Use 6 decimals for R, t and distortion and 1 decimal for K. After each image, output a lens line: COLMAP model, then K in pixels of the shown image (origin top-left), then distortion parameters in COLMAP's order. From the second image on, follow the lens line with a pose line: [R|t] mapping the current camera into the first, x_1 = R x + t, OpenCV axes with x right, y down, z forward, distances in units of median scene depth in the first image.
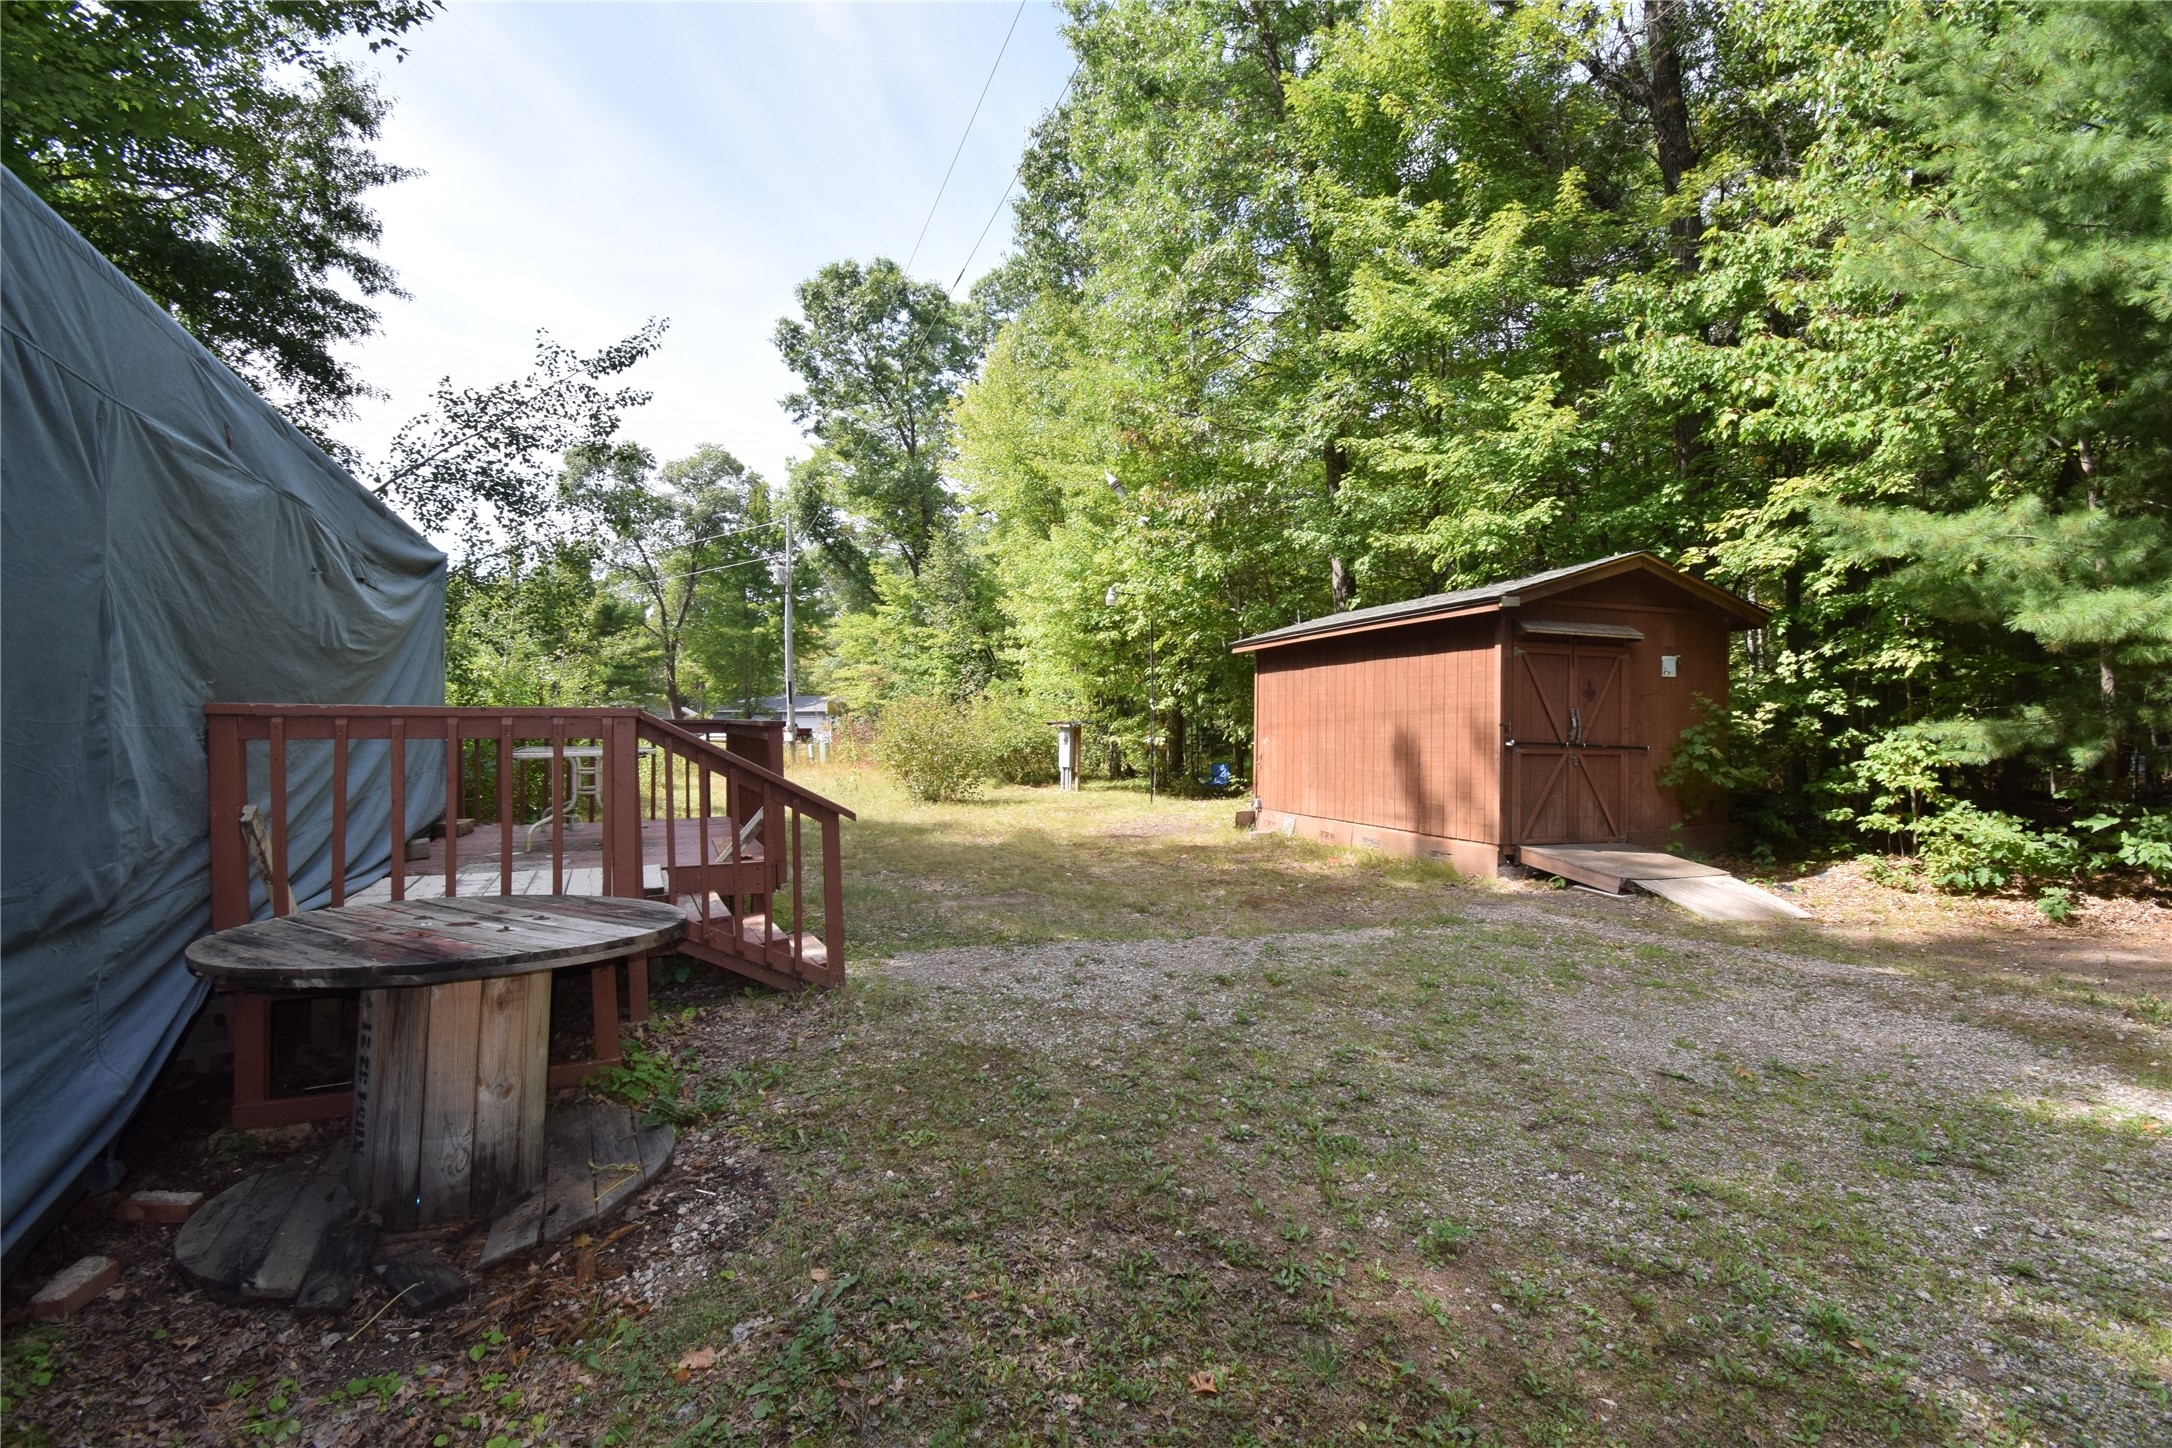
lens RADIAL K [[997.2, 0, 1089.5], [0, 997.2, 733.3], [0, 0, 1]] dist [-0.016812, -0.001342]
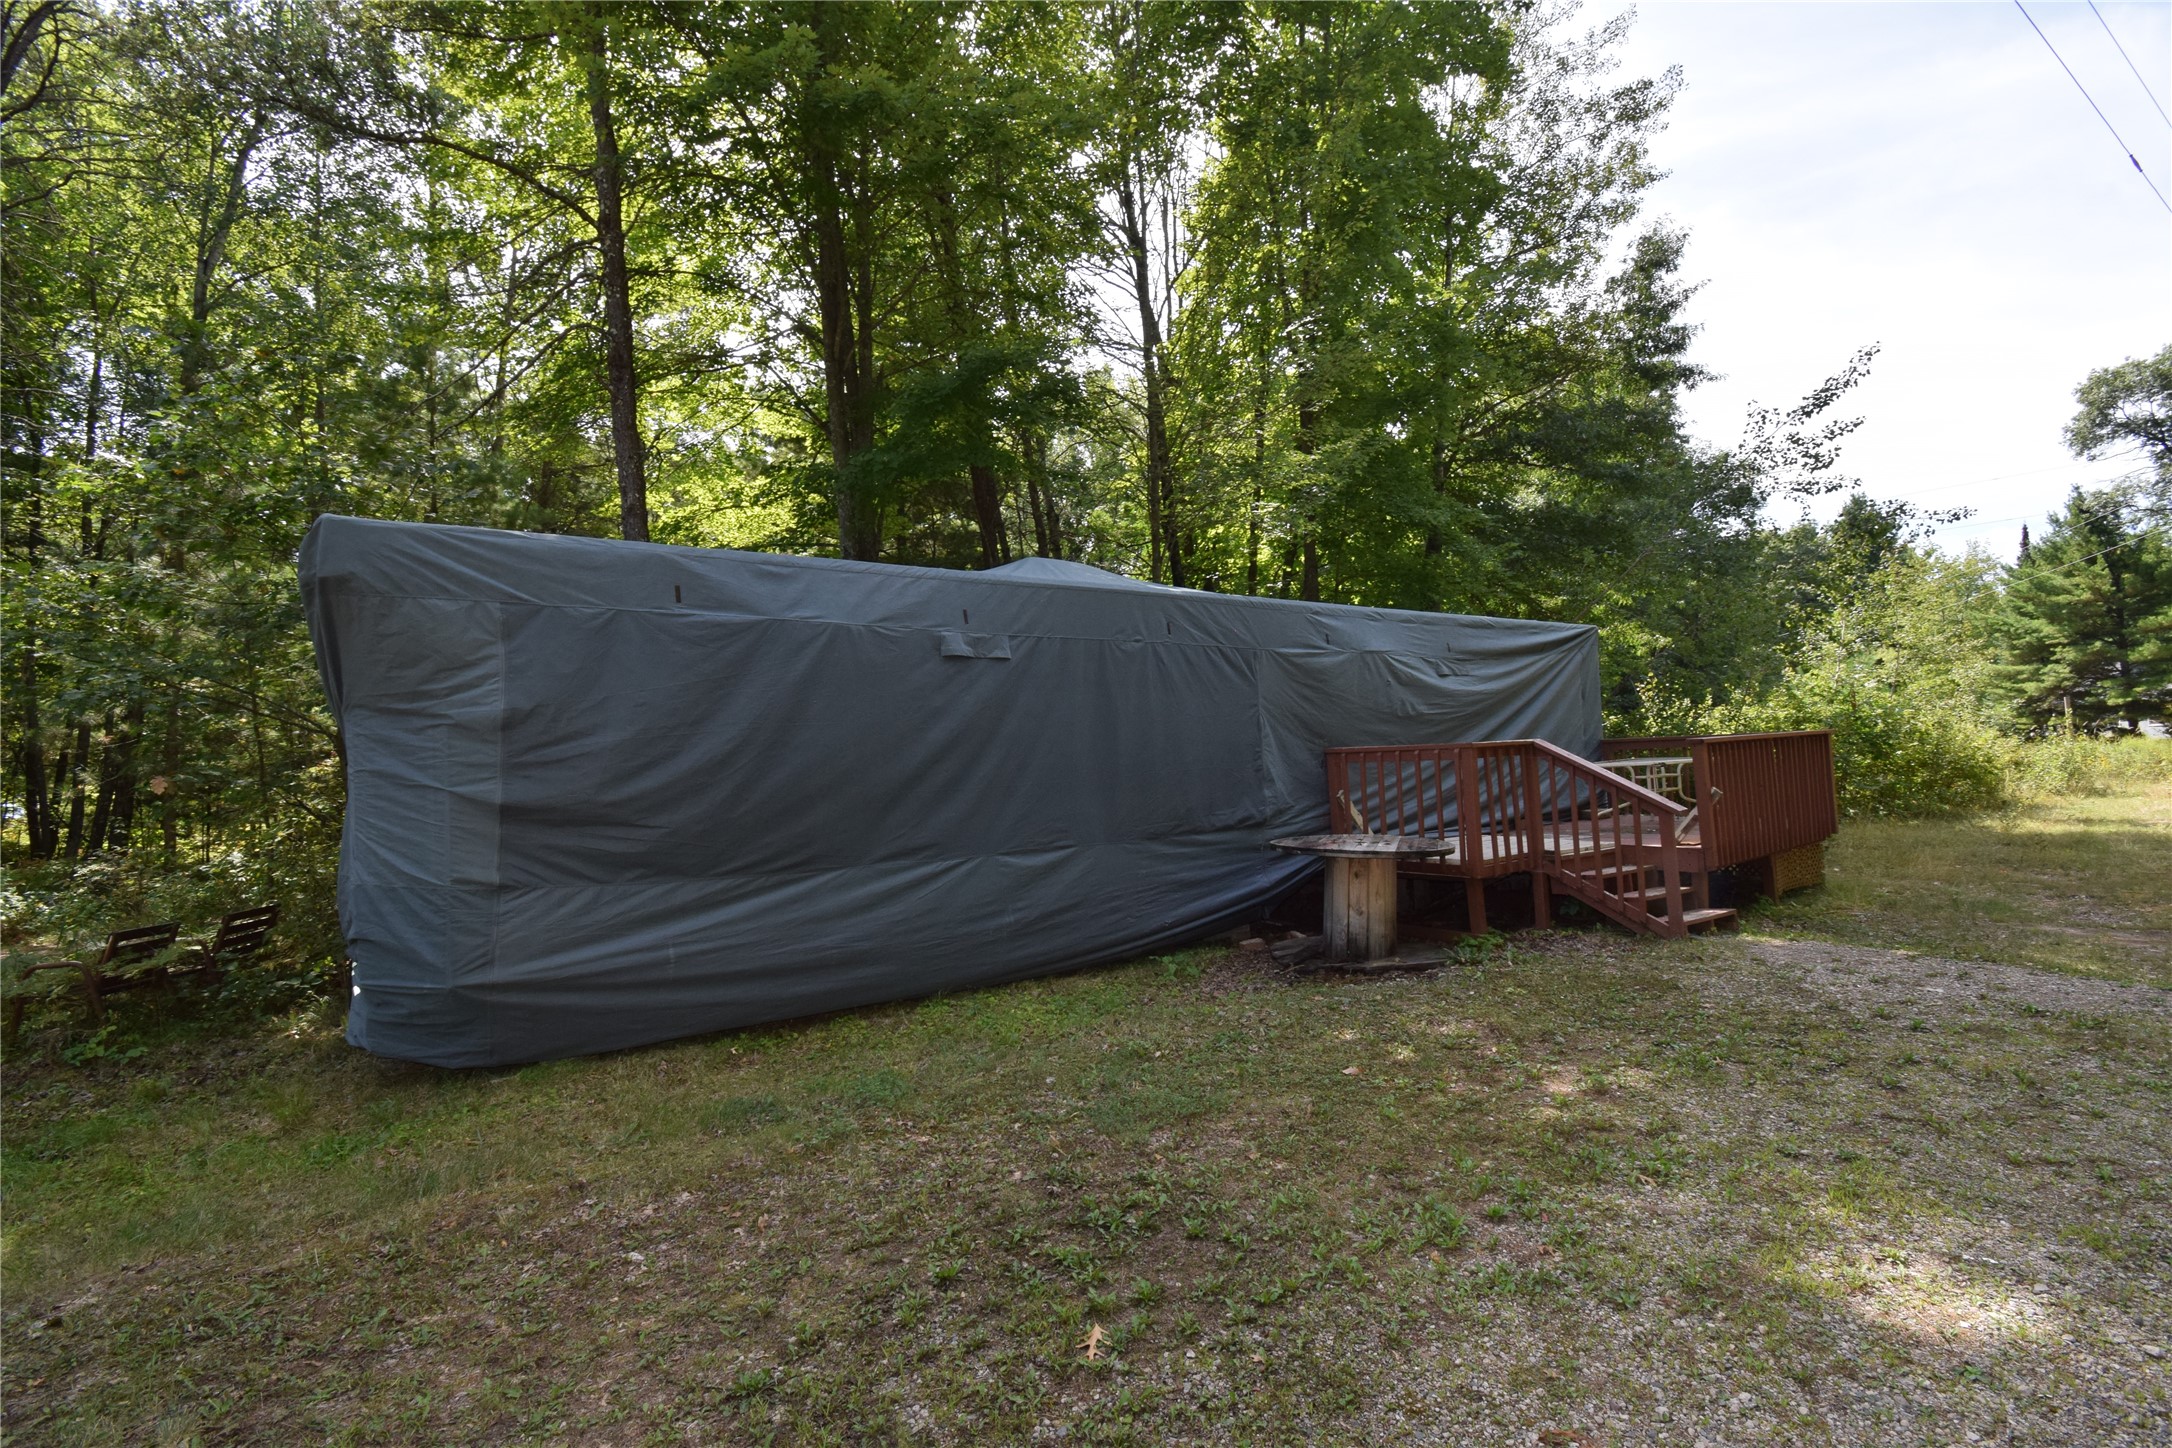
lens RADIAL K [[997.2, 0, 1088.0], [0, 997.2, 717.2], [0, 0, 1]] dist [-0.016812, -0.001342]
pose [[0.219995, -0.034628, -0.974886, 0.412740], [0.023842, 0.999262, -0.030114, -0.013532], [0.975210, -0.016619, 0.220658, -0.037807]]
